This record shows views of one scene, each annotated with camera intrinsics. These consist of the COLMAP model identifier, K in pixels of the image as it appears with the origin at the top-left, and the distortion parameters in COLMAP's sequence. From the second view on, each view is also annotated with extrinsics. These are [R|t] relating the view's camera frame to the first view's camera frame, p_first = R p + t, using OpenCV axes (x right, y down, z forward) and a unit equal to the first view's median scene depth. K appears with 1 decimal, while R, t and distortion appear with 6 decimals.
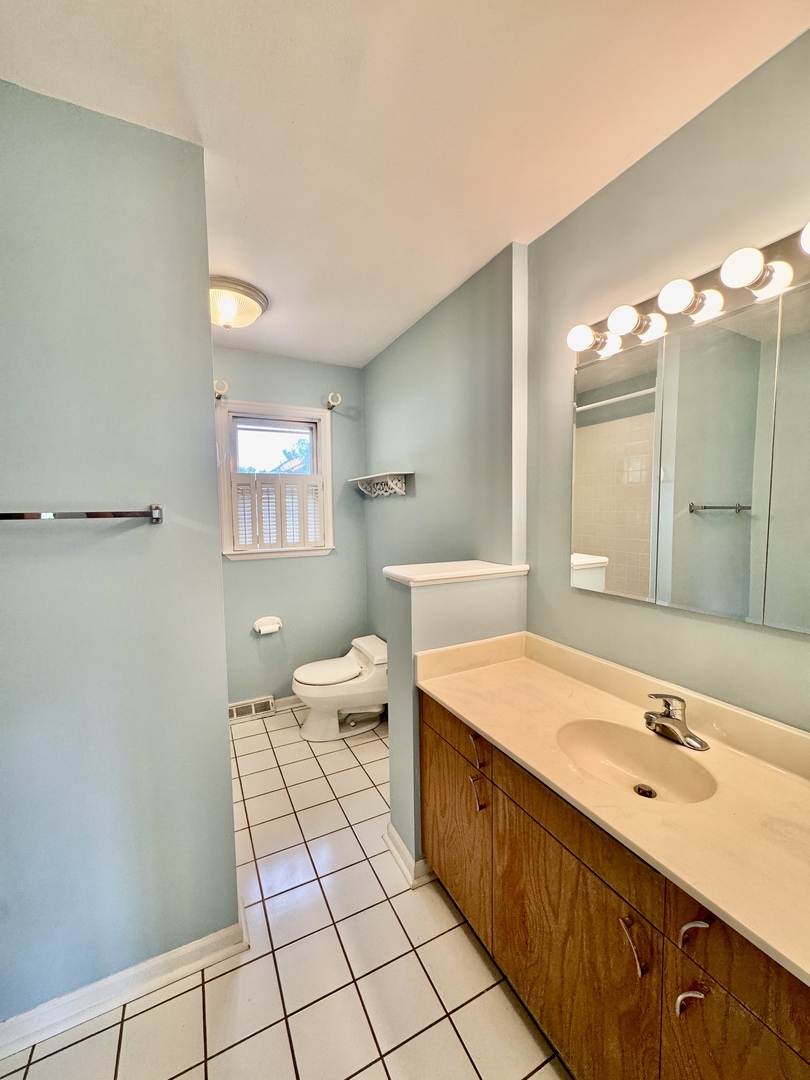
lens RADIAL K [[431.8, 0, 406.0], [0, 431.8, 540.4], [0, 0, 1]] dist [-0.002442, 0.000536]
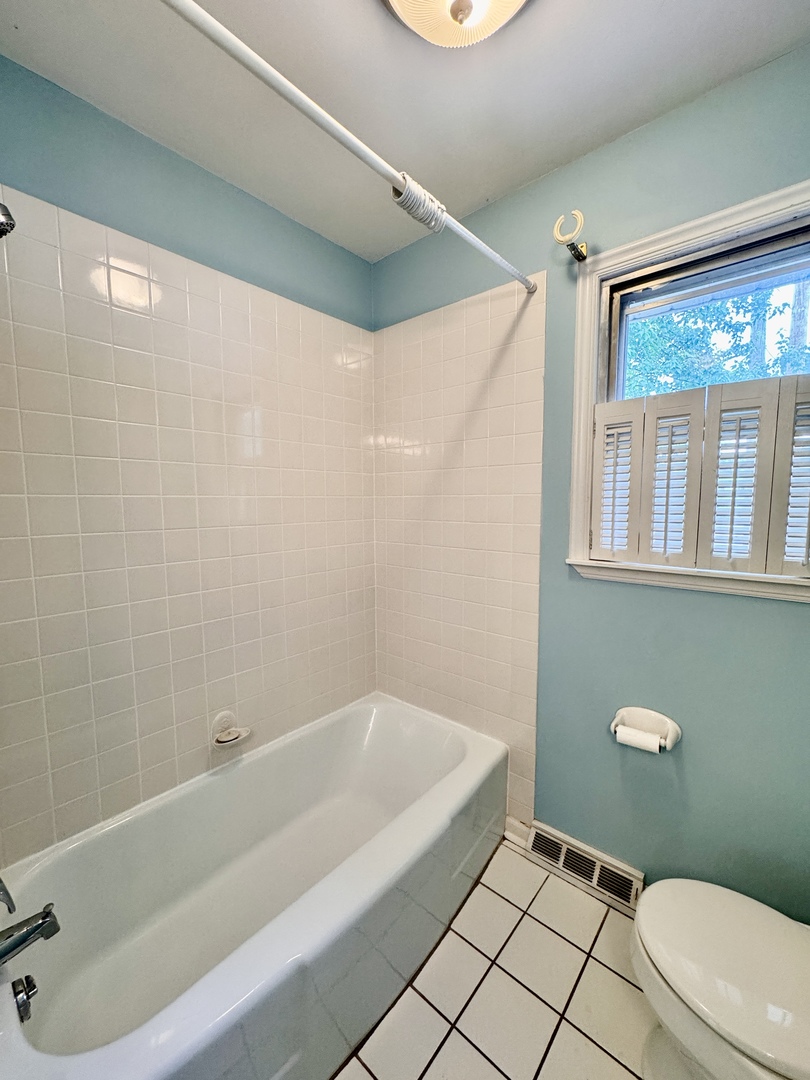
lens RADIAL K [[431.8, 0, 408.4], [0, 431.8, 540.7], [0, 0, 1]] dist [-0.002442, 0.000536]
pose [[0.376041, 0.097215, -0.921489, -0.009127], [-0.070933, 0.994583, 0.075980, -0.021377], [0.923884, 0.036793, 0.380899, 0.598448]]
